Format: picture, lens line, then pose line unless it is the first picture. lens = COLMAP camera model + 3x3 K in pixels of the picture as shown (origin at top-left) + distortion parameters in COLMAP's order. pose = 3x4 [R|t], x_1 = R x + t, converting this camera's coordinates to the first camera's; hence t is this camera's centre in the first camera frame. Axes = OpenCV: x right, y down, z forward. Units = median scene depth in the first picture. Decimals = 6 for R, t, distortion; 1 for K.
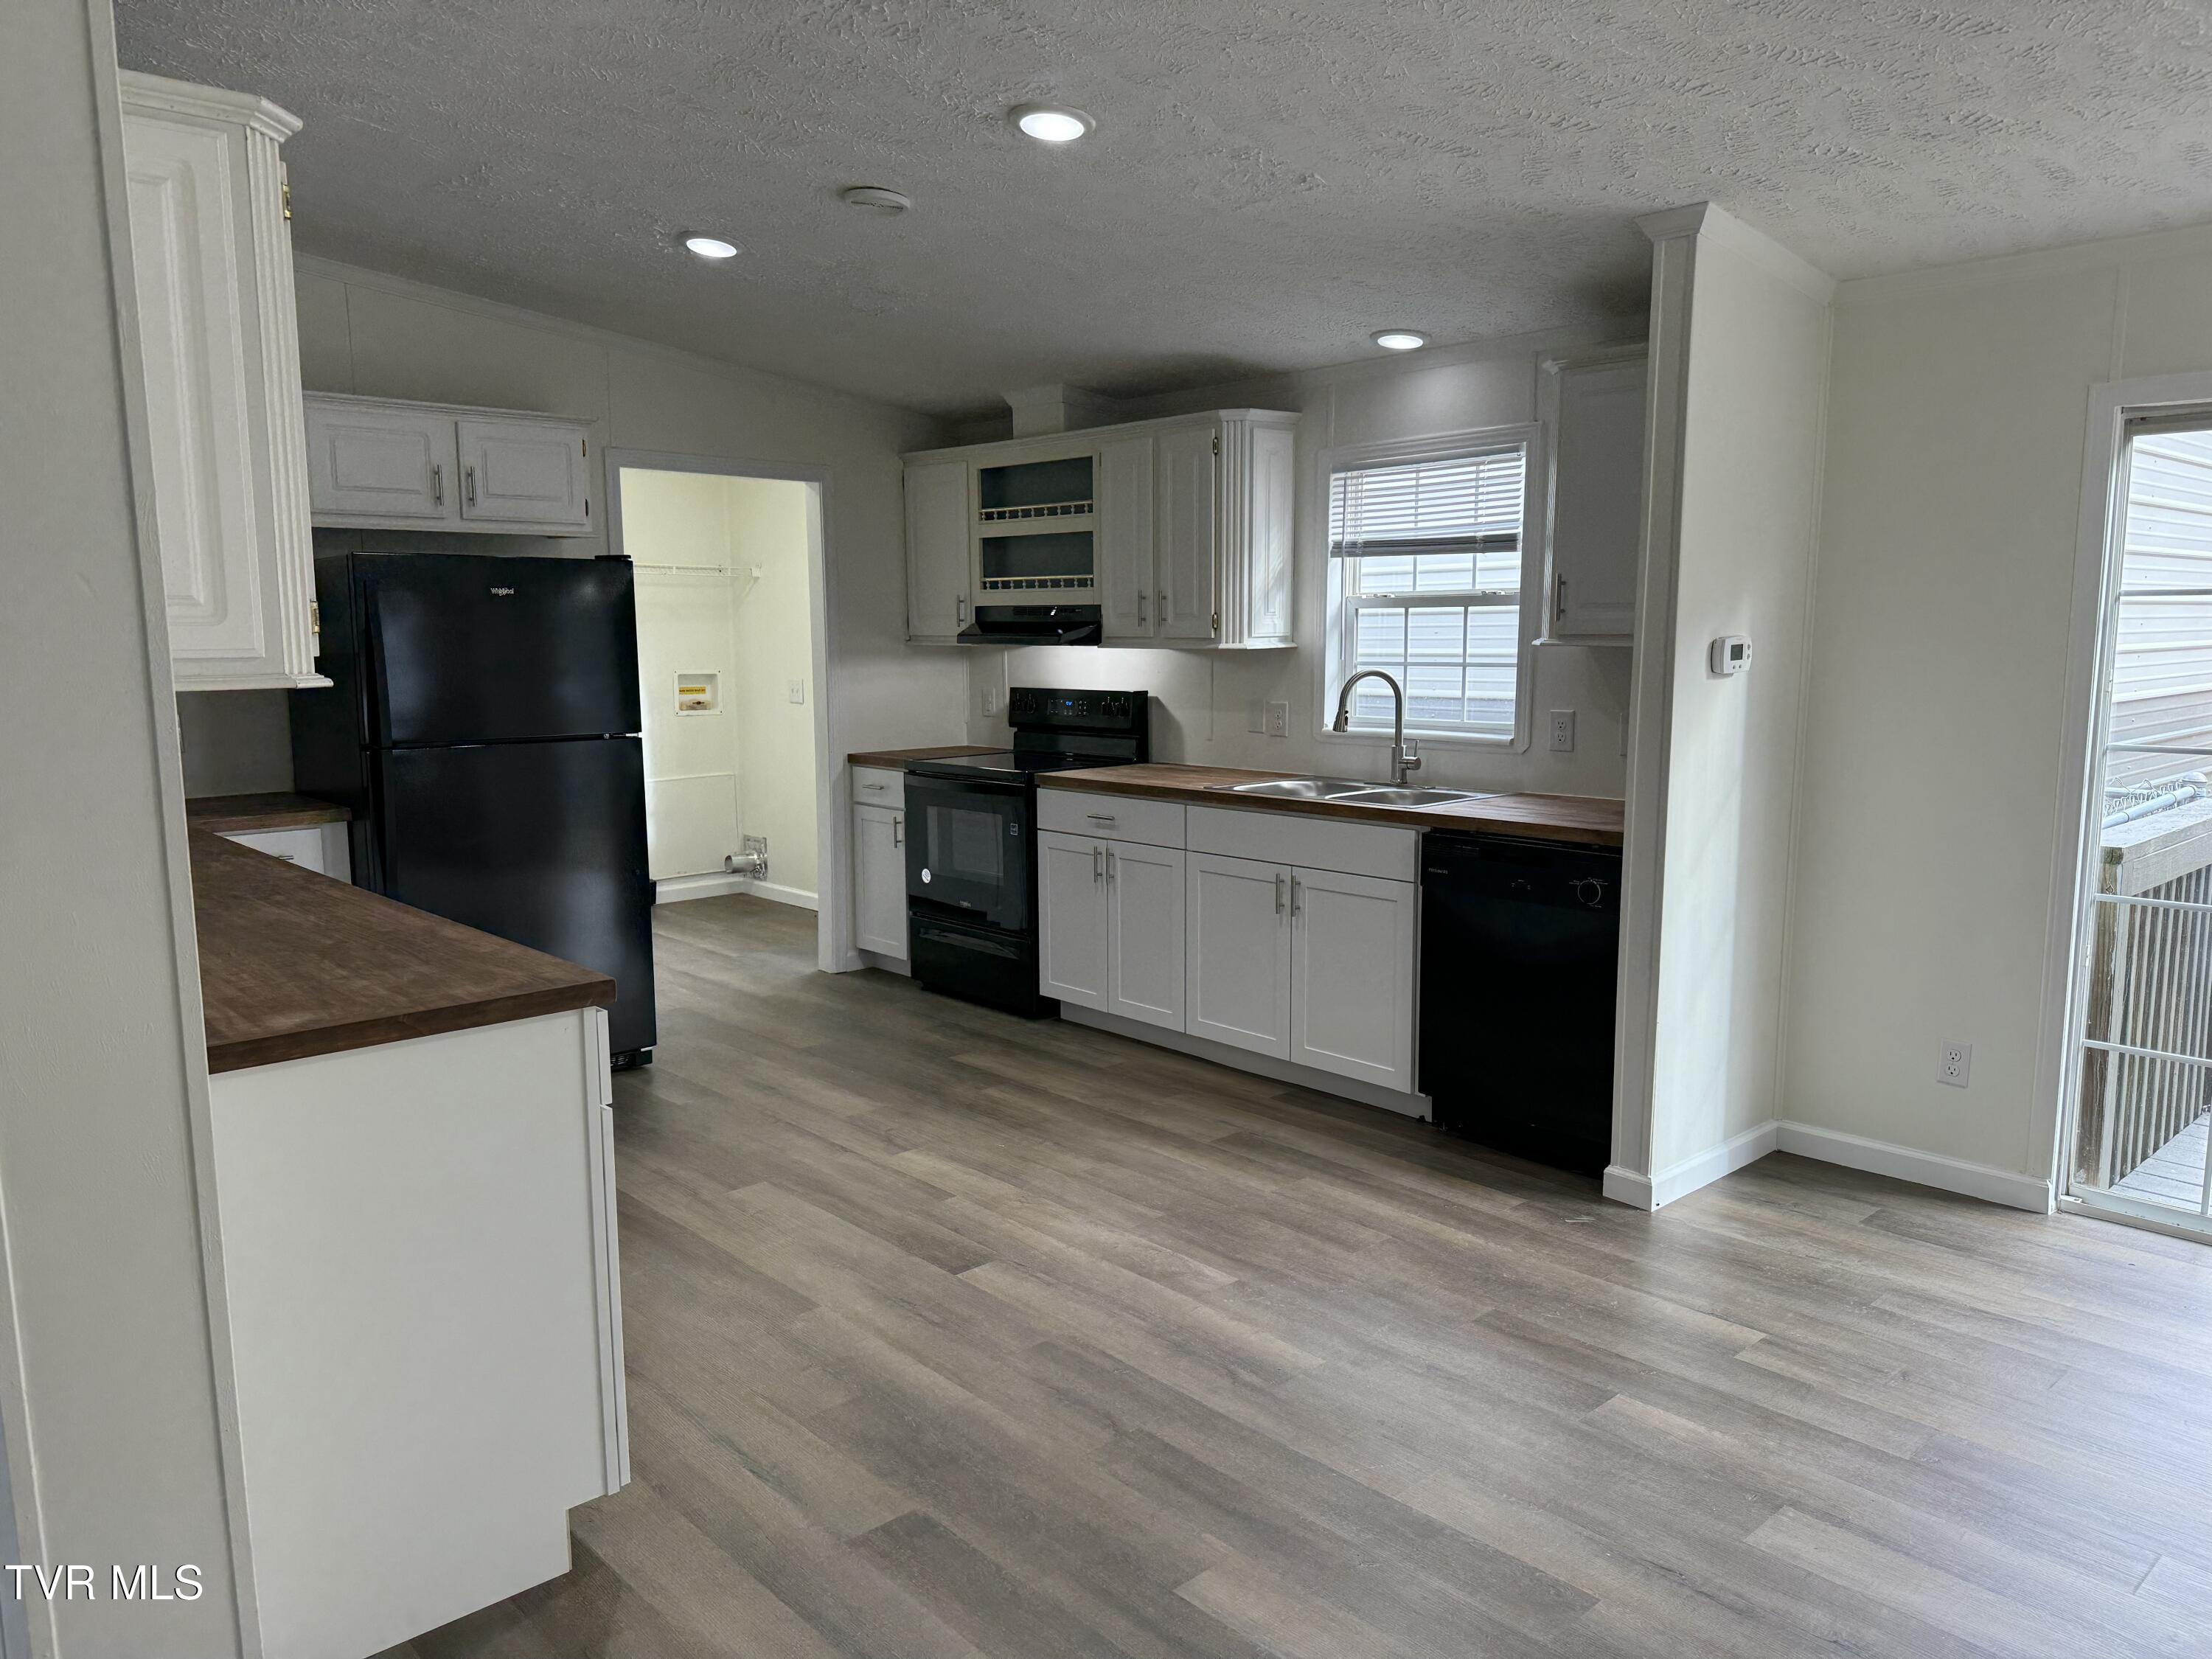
lens RADIAL K [[1505.4, 0, 1090.7], [0, 1505.4, 824.1], [0, 0, 1]] dist [0.054636, -0.064720]
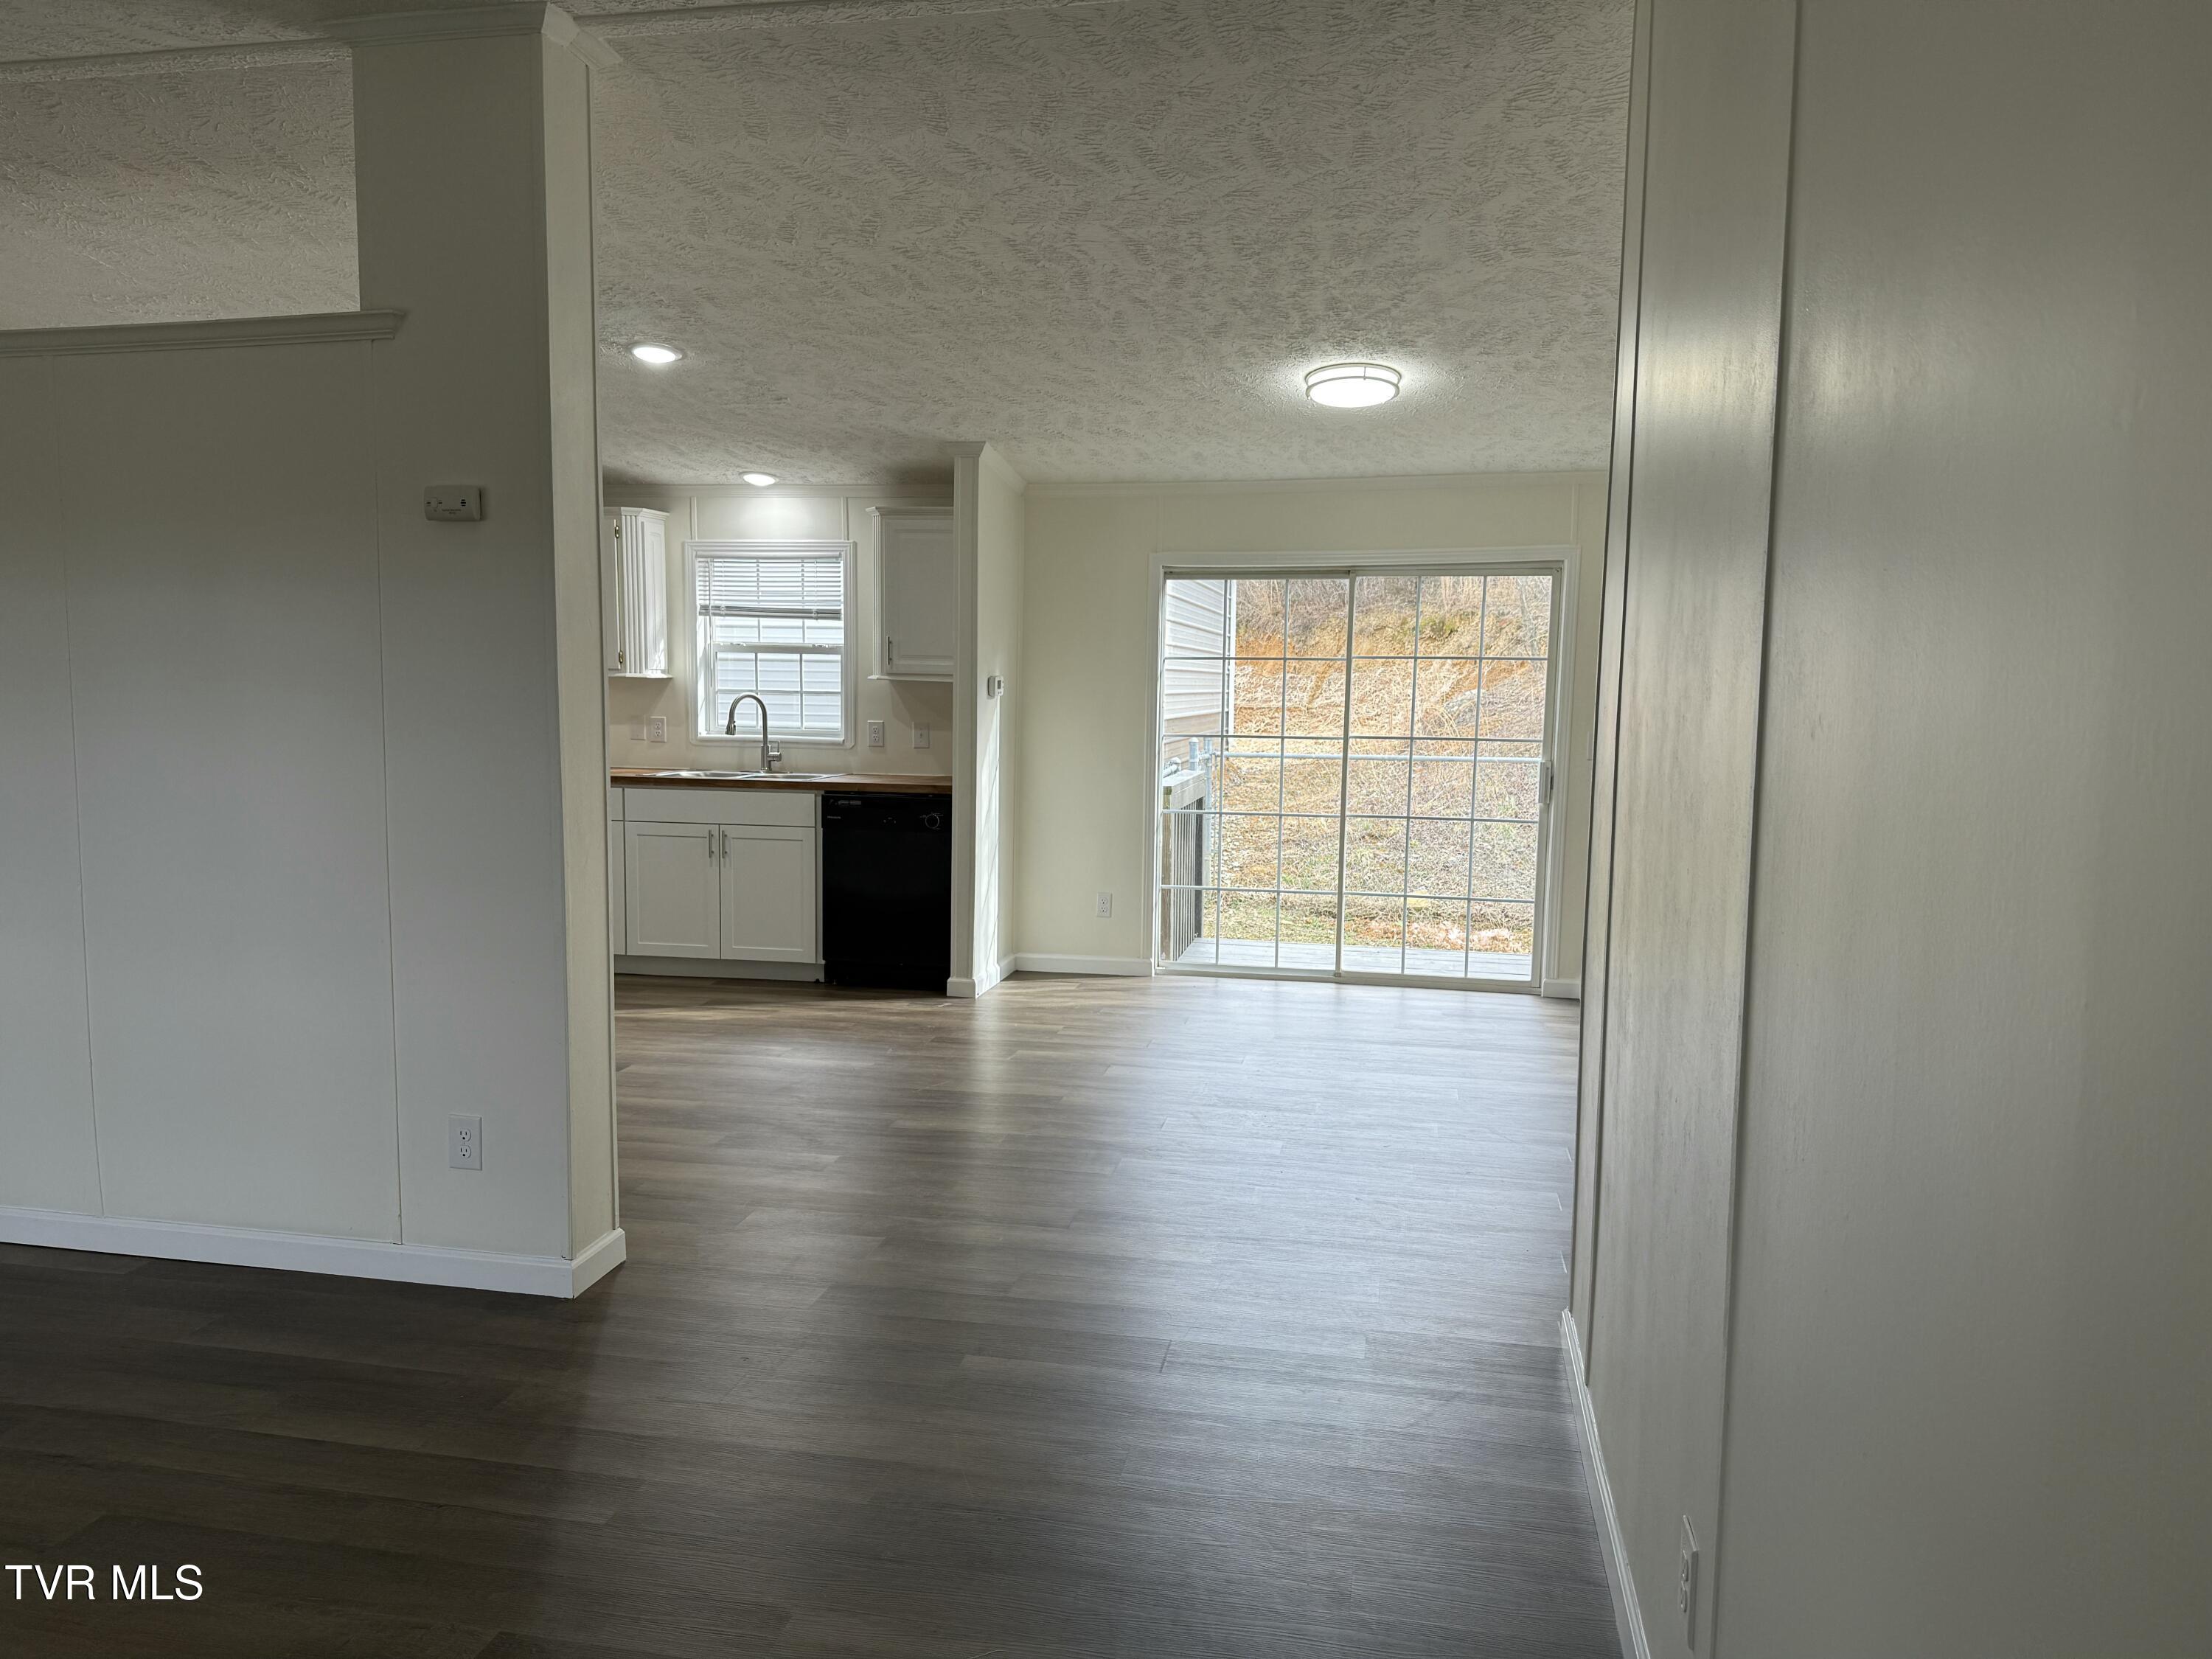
lens RADIAL K [[1497.2, 0, 1109.9], [0, 1497.2, 819.3], [0, 0, 1]] dist [0.085438, -0.107294]
pose [[0.801011, -0.032797, 0.597751, -0.437883], [0.056343, 0.998196, -0.020733, 0.074588], [-0.595993, 0.050286, 0.801414, -0.405462]]
